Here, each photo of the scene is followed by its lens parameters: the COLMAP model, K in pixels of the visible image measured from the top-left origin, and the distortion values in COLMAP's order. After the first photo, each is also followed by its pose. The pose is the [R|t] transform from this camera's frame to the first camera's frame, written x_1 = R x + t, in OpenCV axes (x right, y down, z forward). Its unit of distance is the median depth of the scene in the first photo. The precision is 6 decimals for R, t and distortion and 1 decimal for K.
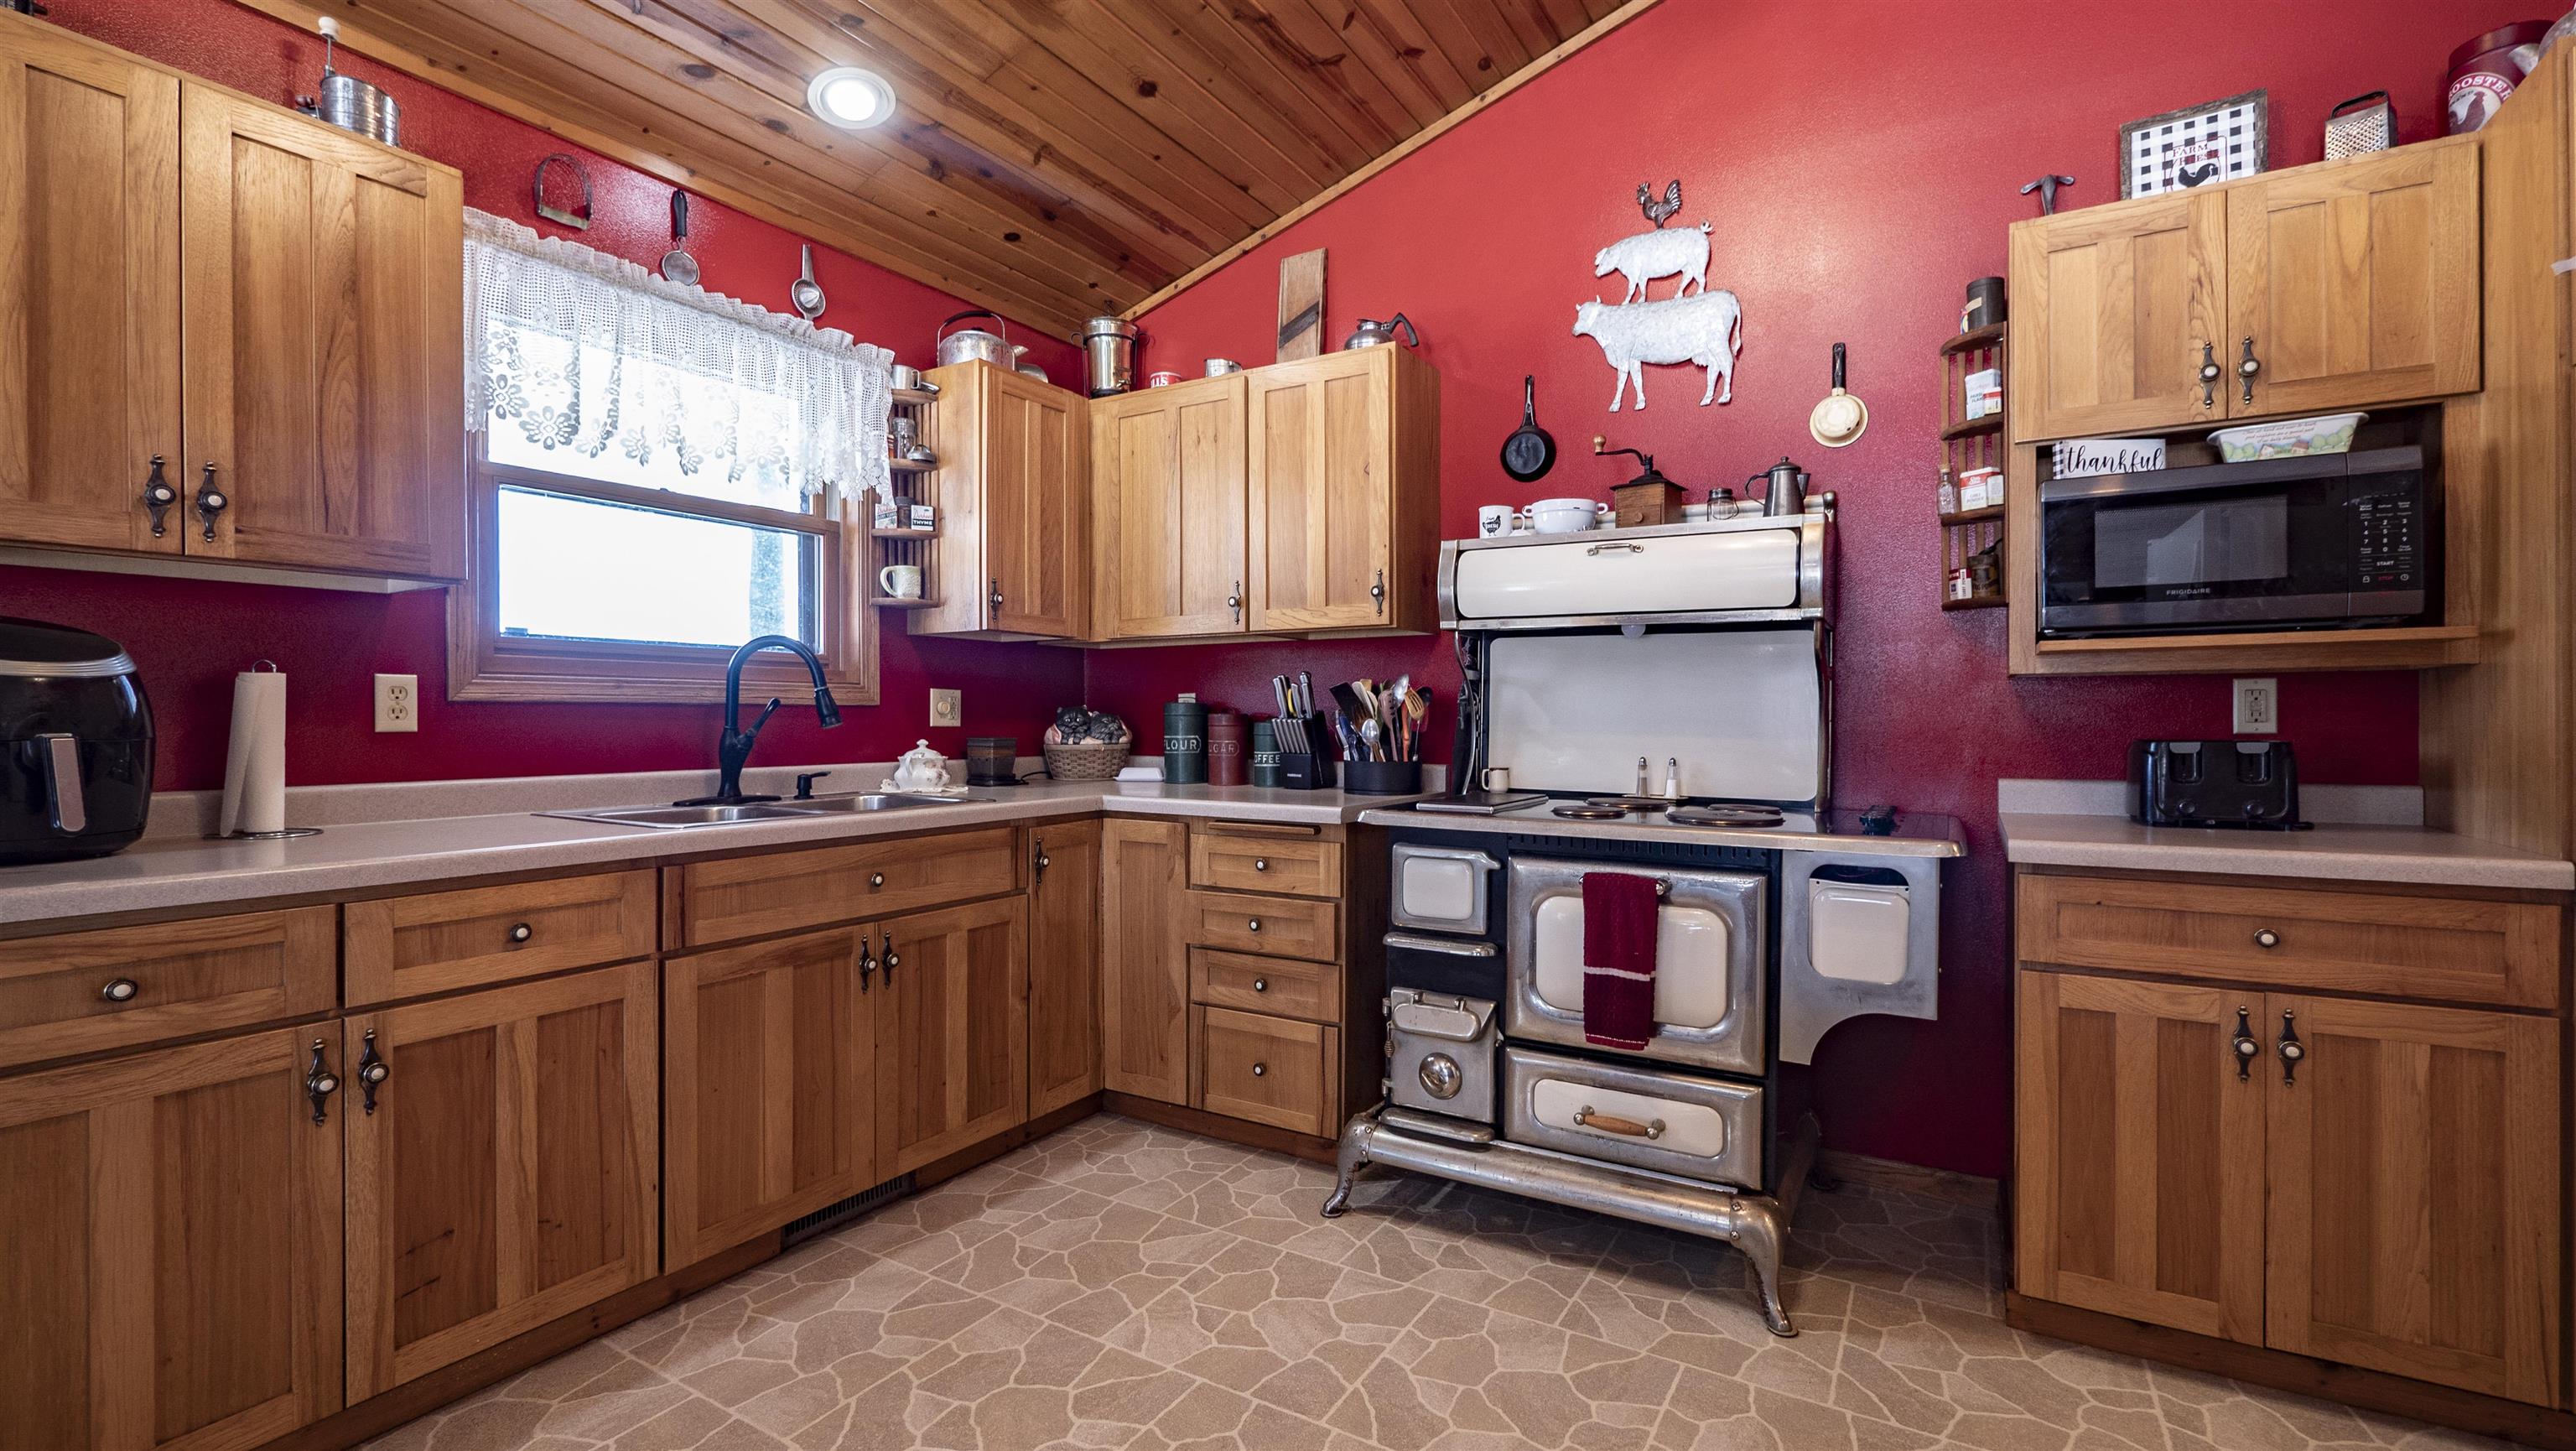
lens RADIAL K [[1114.8, 0, 1321.6], [0, 1114.8, 723.2], [0, 0, 1]] dist [-0.001412, -0.000082]
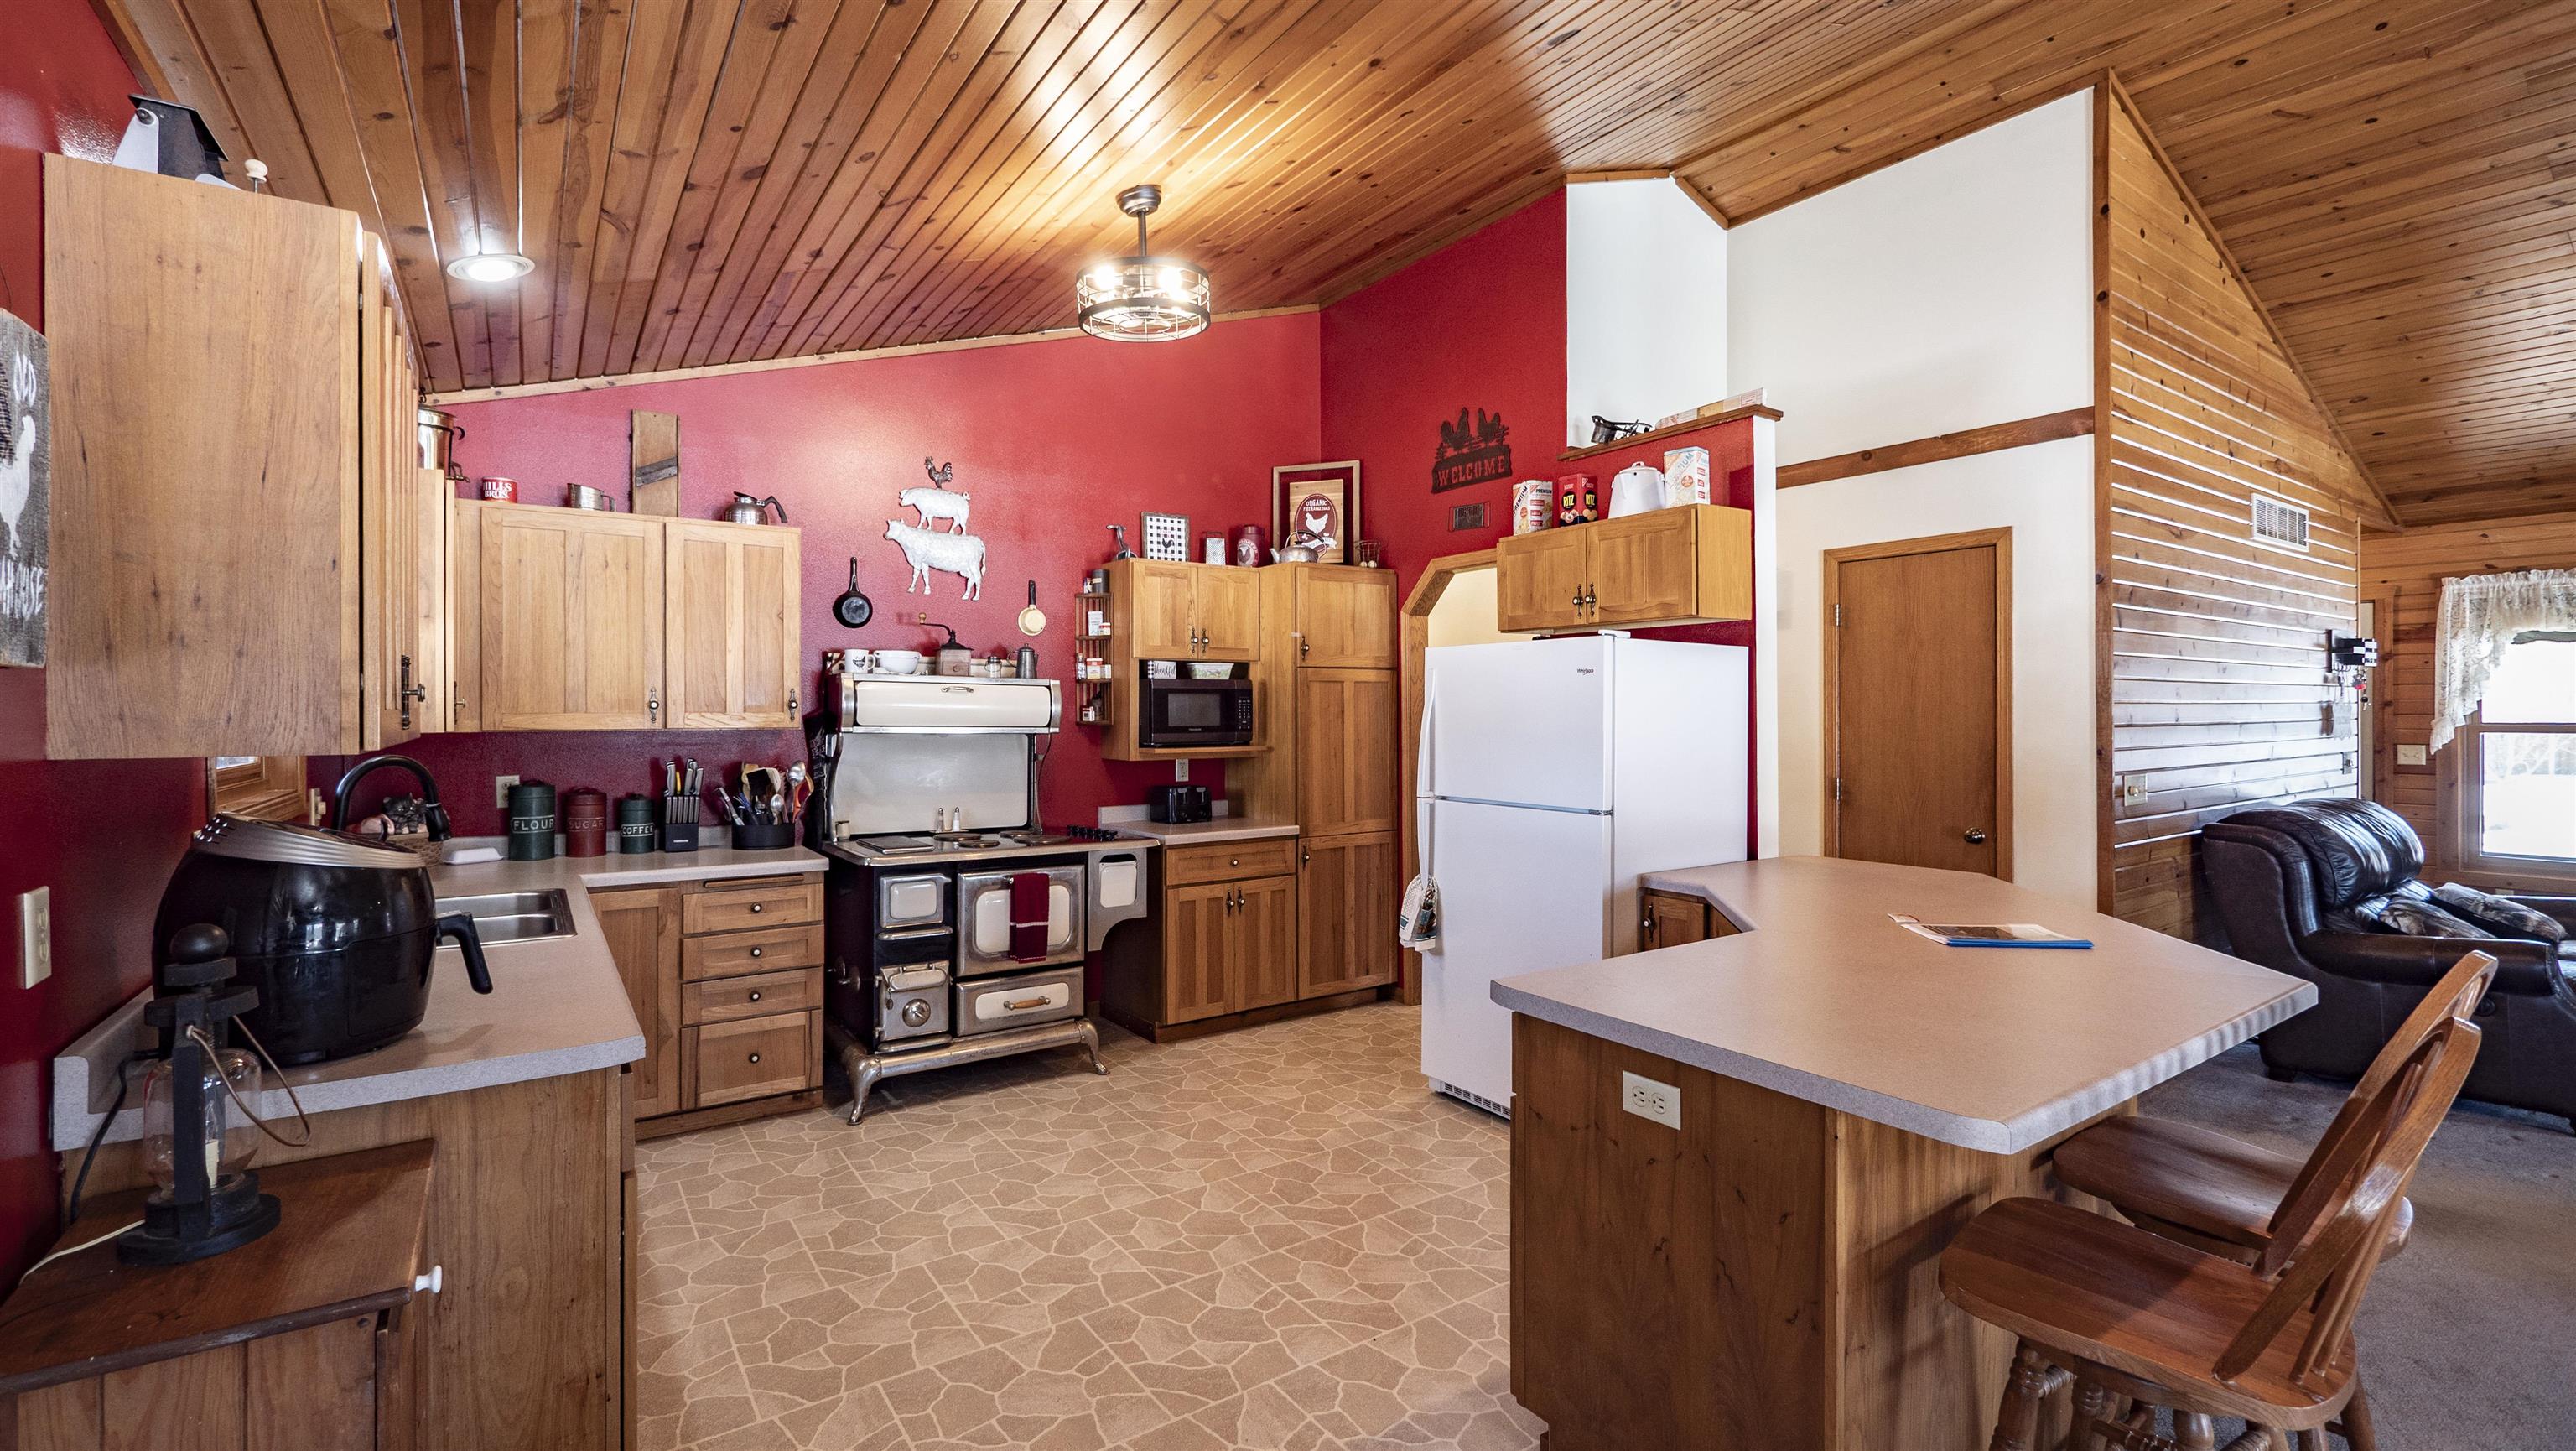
lens RADIAL K [[1114.8, 0, 1291.4], [0, 1114.8, 709.0], [0, 0, 1]] dist [-0.001412, -0.000082]
pose [[0.406223, 0.005766, 0.913756, -1.257660], [0.002906, 0.999967, -0.007602, -0.127500], [-0.913769, 0.005744, 0.406193, -0.191821]]
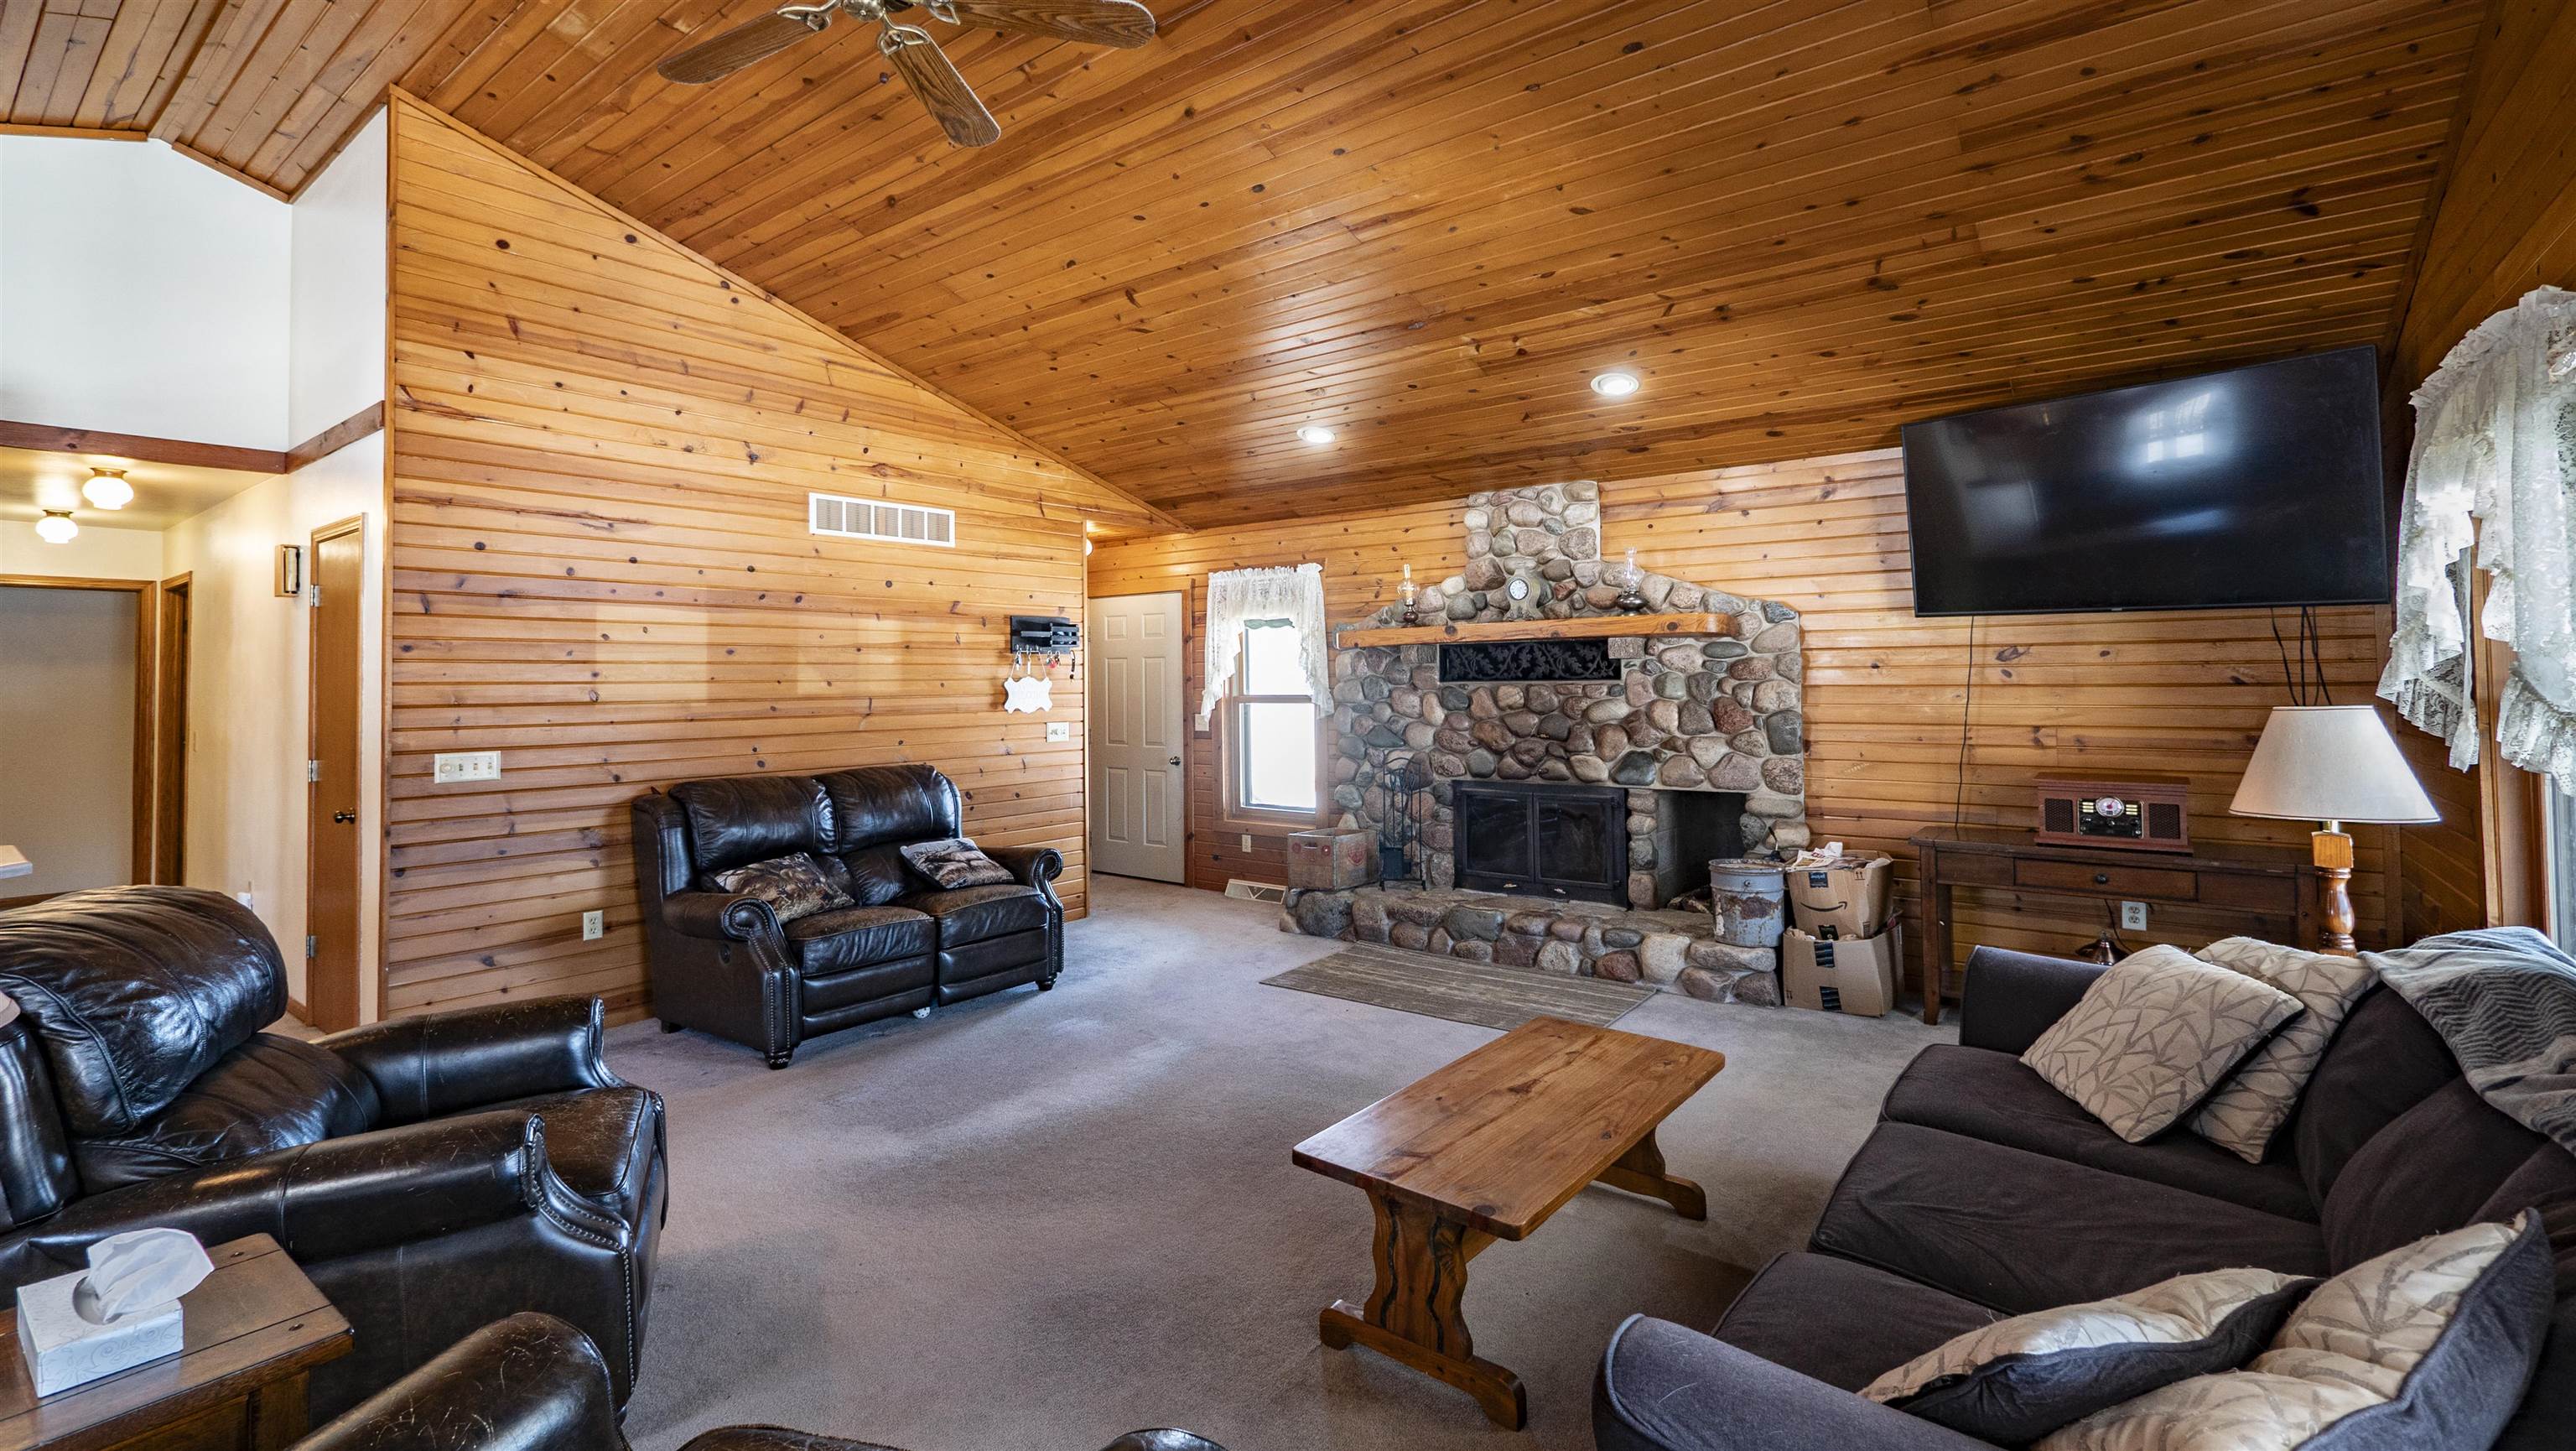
lens RADIAL K [[1114.8, 0, 1289.9], [0, 1114.8, 639.3], [0, 0, 1]] dist [-0.001412, -0.000082]
pose [[0.106563, 0.041246, 0.993450, -0.781281], [0.010705, 0.999034, -0.042626, -0.127607], [-0.994248, 0.015177, 0.106019, -2.347193]]
